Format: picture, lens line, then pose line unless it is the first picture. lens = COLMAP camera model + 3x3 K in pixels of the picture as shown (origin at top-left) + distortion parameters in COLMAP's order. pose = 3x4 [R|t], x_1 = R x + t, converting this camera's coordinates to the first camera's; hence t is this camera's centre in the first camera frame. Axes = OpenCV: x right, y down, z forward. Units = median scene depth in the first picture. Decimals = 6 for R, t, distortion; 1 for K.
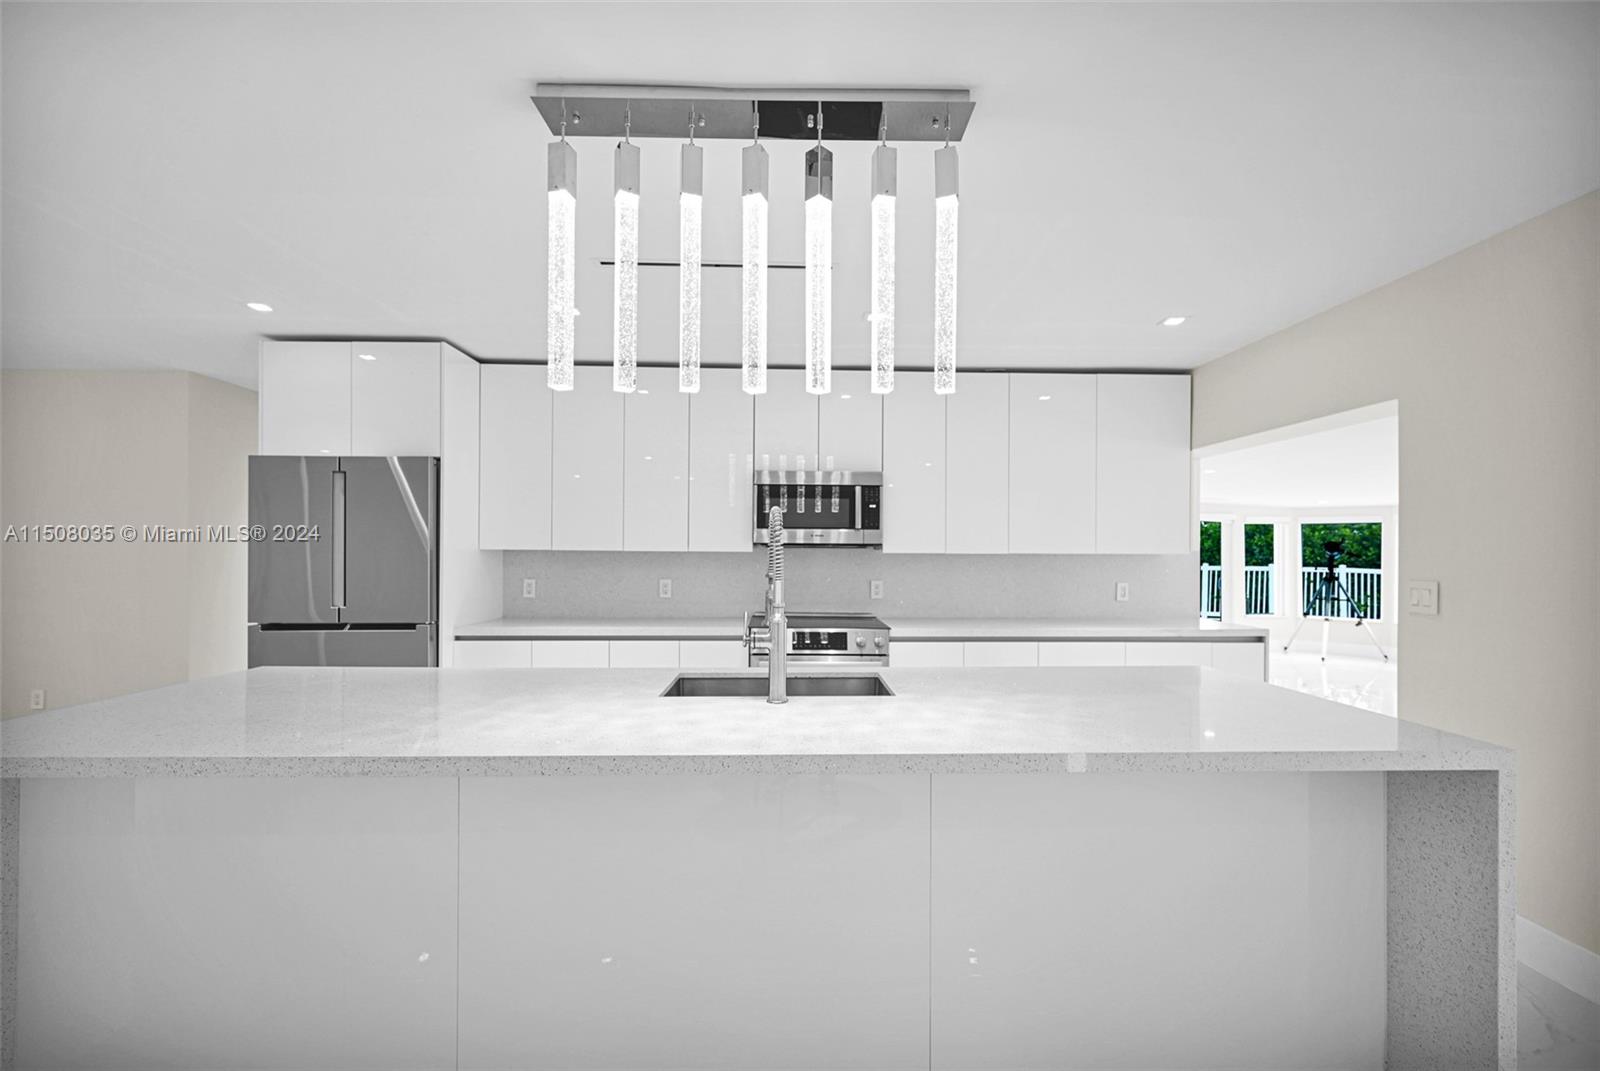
lens RADIAL K [[642.2, 0, 802.9], [0, 642.2, 556.2], [0, 0, 1]] dist [-0.001673, 0.000092]
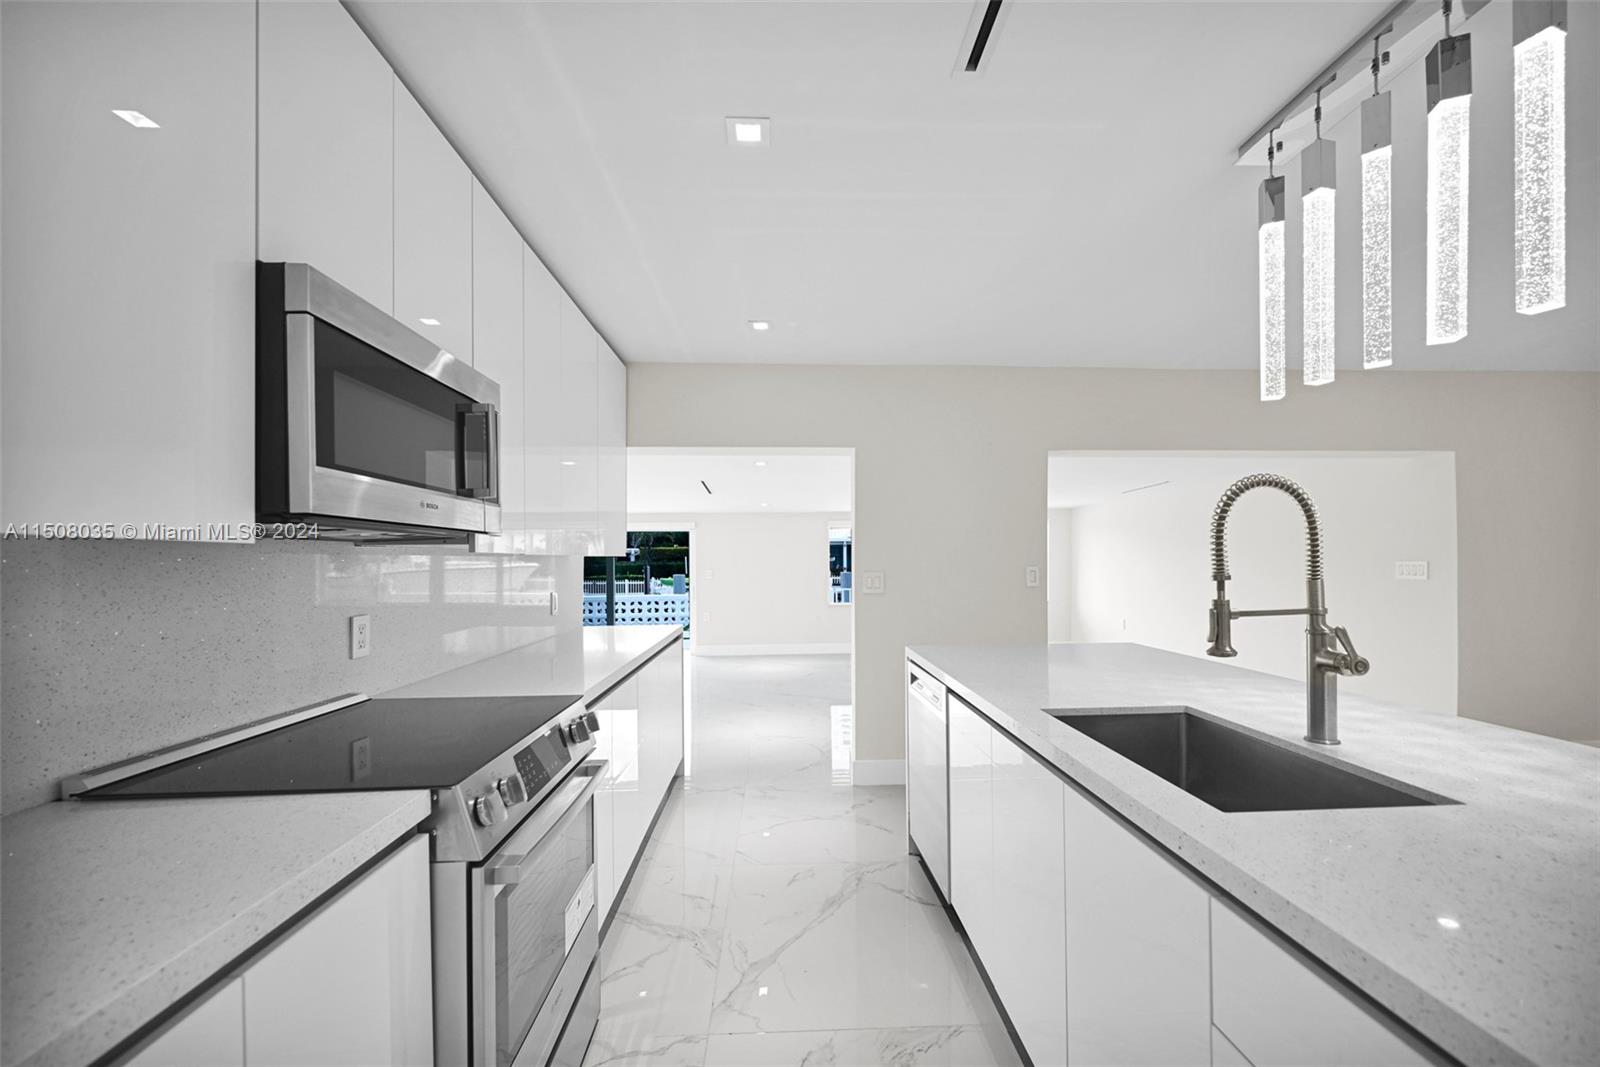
lens RADIAL K [[642.2, 0, 802.9], [0, 642.2, 554.2], [0, 0, 1]] dist [-0.001673, 0.000092]
pose [[-0.009661, 0.006800, 0.999930, -0.372254], [0.021837, 0.999740, -0.006588, 0.005183], [-0.999715, 0.021772, -0.009807, 0.771504]]
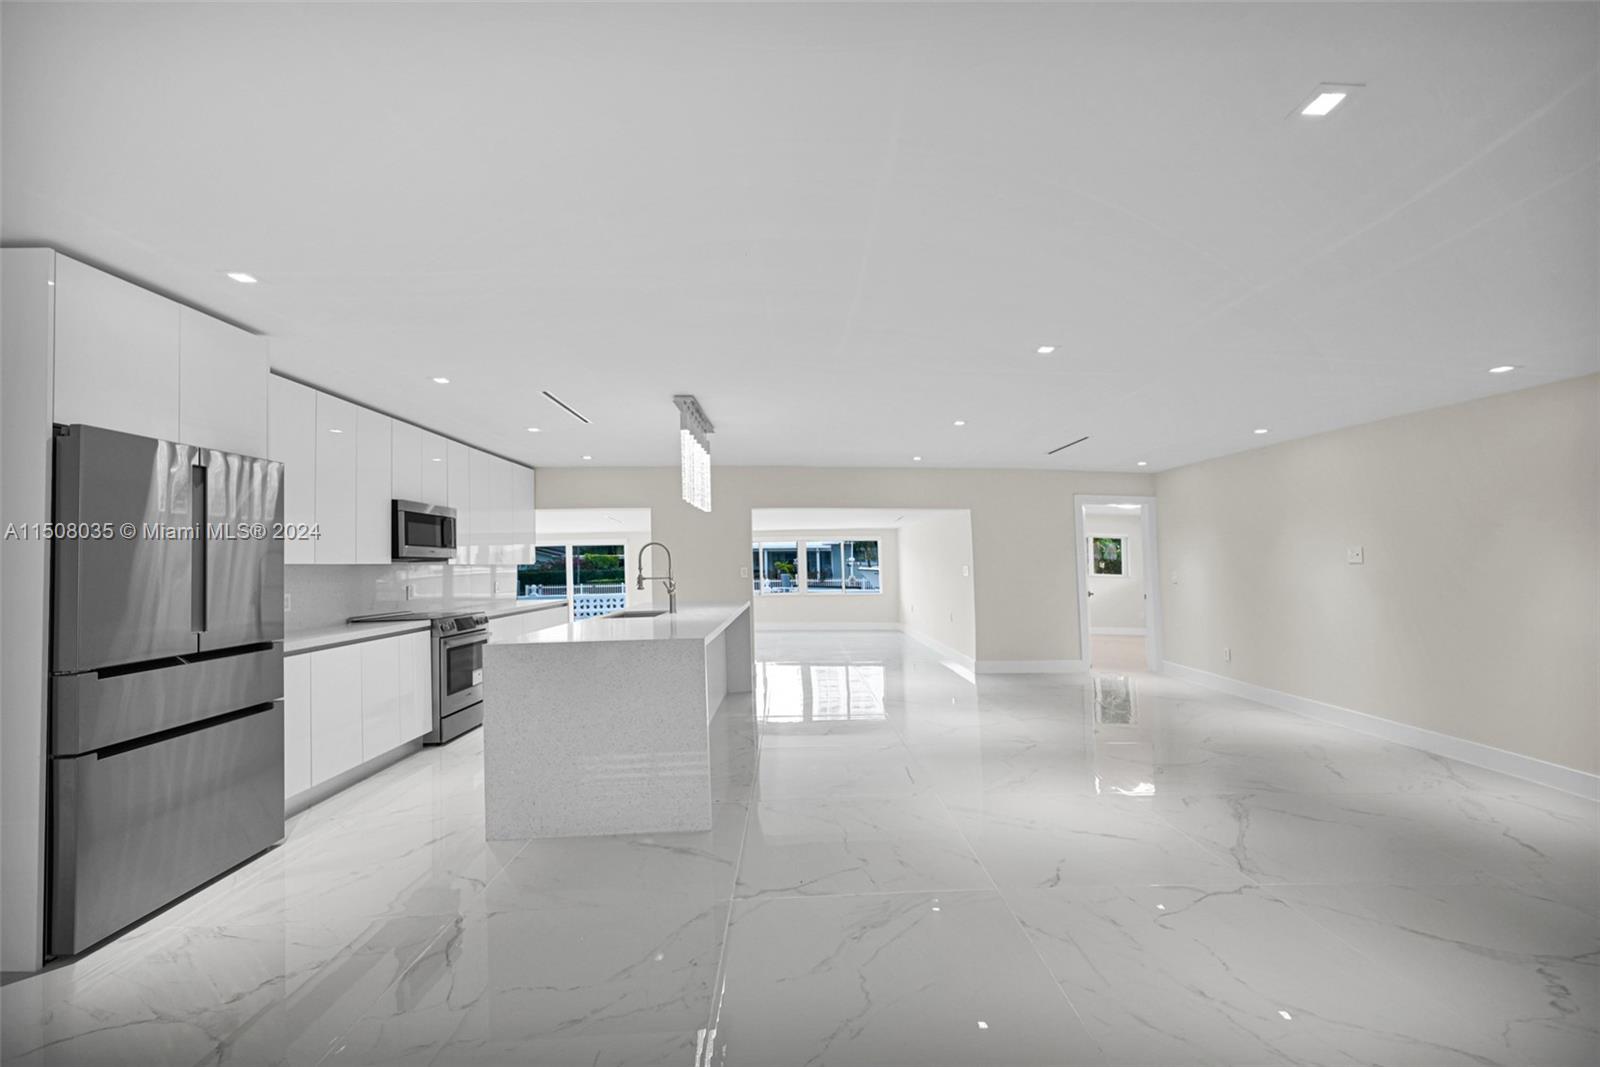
lens RADIAL K [[642.2, 0, 802.9], [0, 642.2, 554.2], [0, 0, 1]] dist [-0.001673, 0.000092]
pose [[0.008302, 0.014028, 0.999867, -1.327458], [0.022871, 0.999637, -0.014215, 0.010468], [-0.999704, 0.022986, 0.007978, 0.201545]]
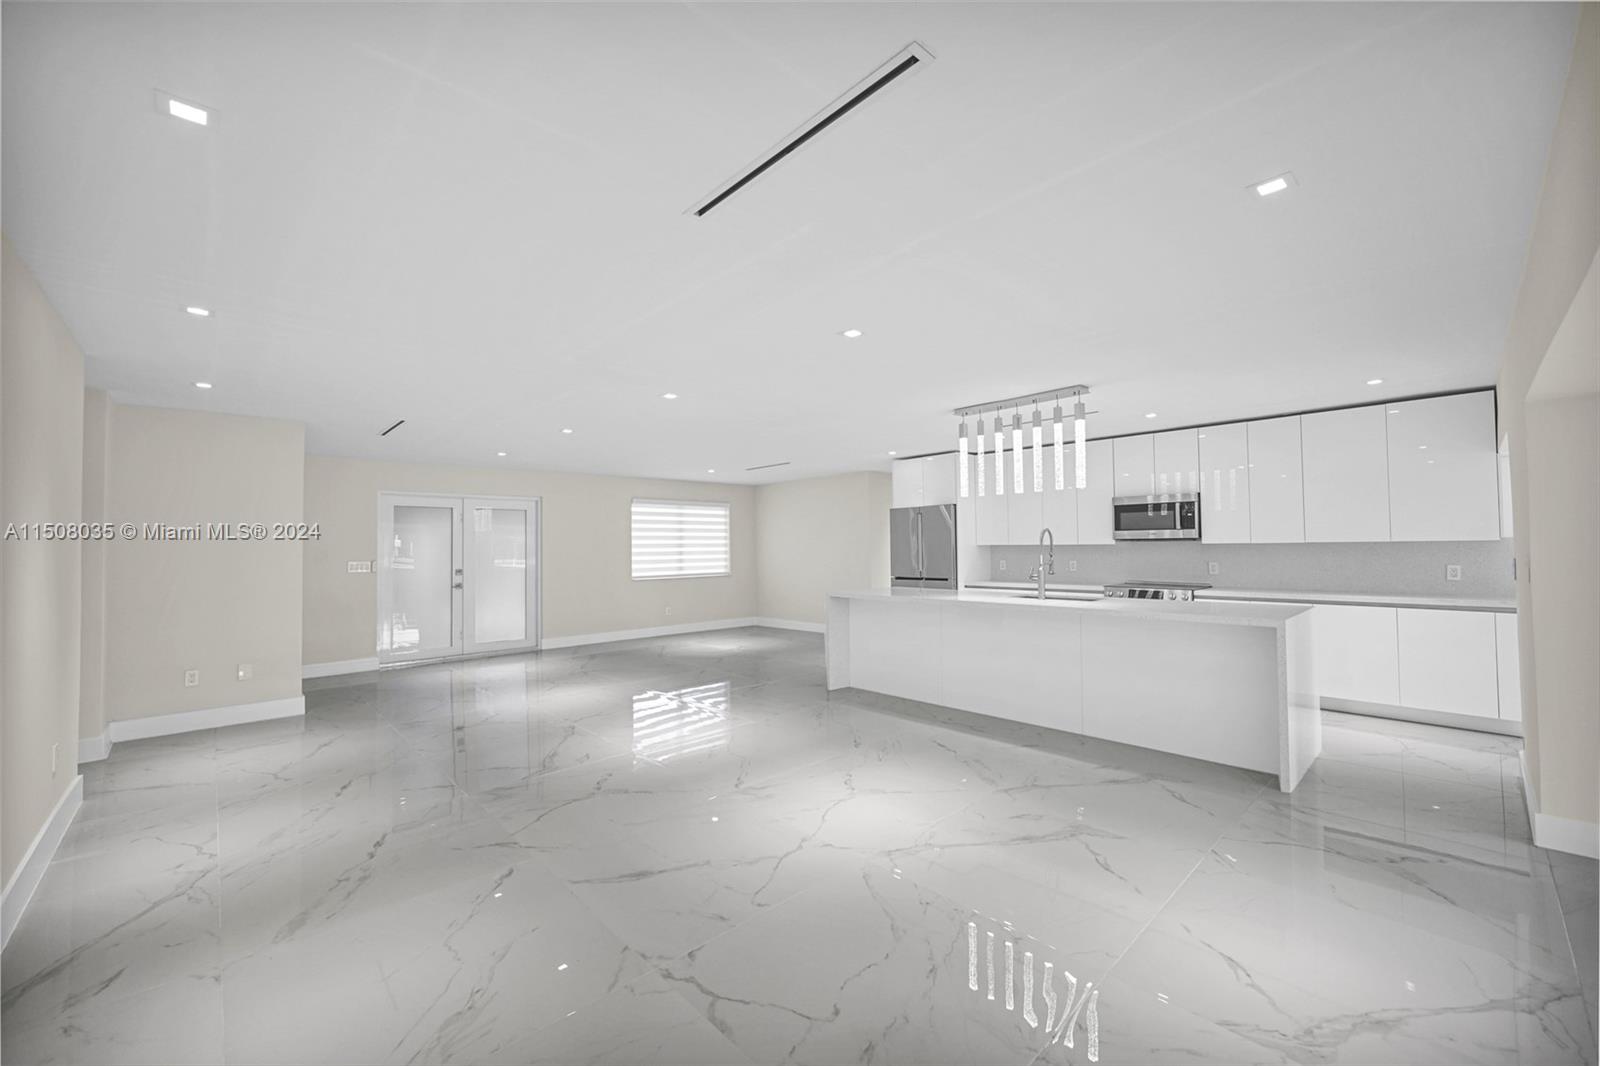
lens RADIAL K [[620.0, 0, 800.0], [0, 620.0, 533.0], [0, 0, 1]] dist [-0.001210, -0.000066]
pose [[0.658016, -0.030012, -0.752405, 0.632312], [0.006550, 0.999396, -0.034136, 0.014829], [0.752975, 0.017534, 0.657815, -0.750188]]
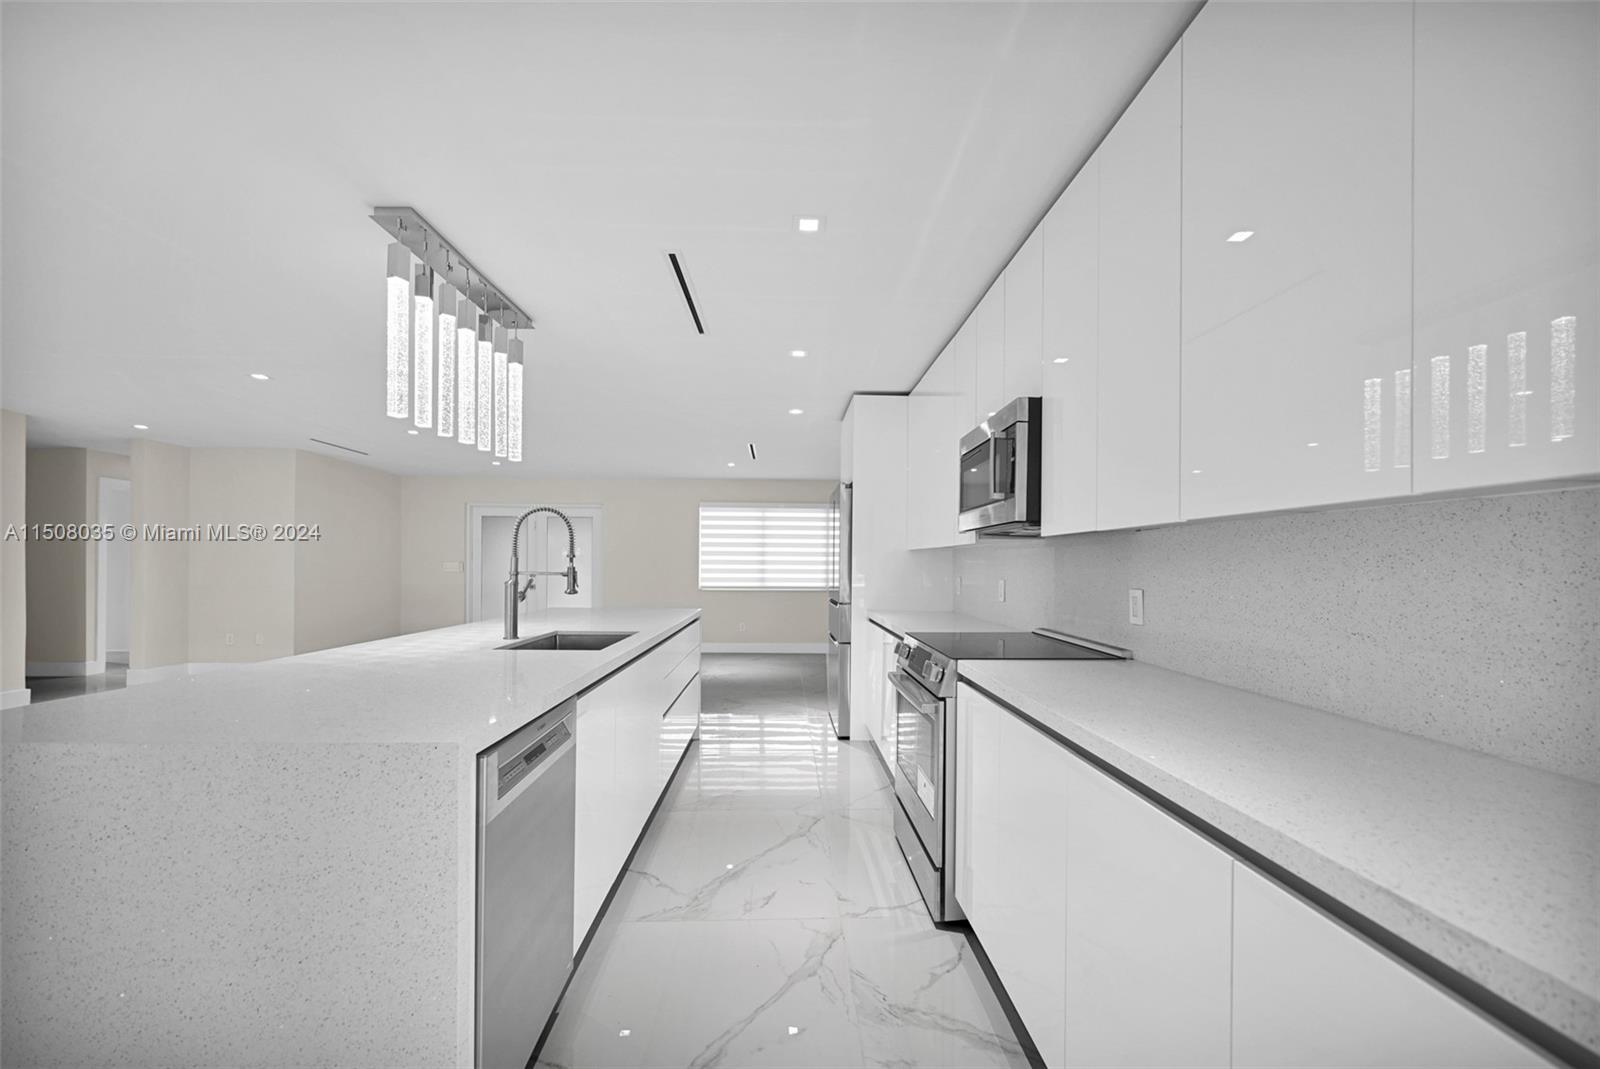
lens RADIAL K [[642.2, 0, 802.9], [0, 642.2, 555.2], [0, 0, 1]] dist [-0.001673, 0.000092]
pose [[0.005503, -0.021402, -0.999756, 0.718239], [-0.021935, 0.999528, -0.021518, 0.028996], [0.999744, 0.022048, 0.005031, 0.798863]]
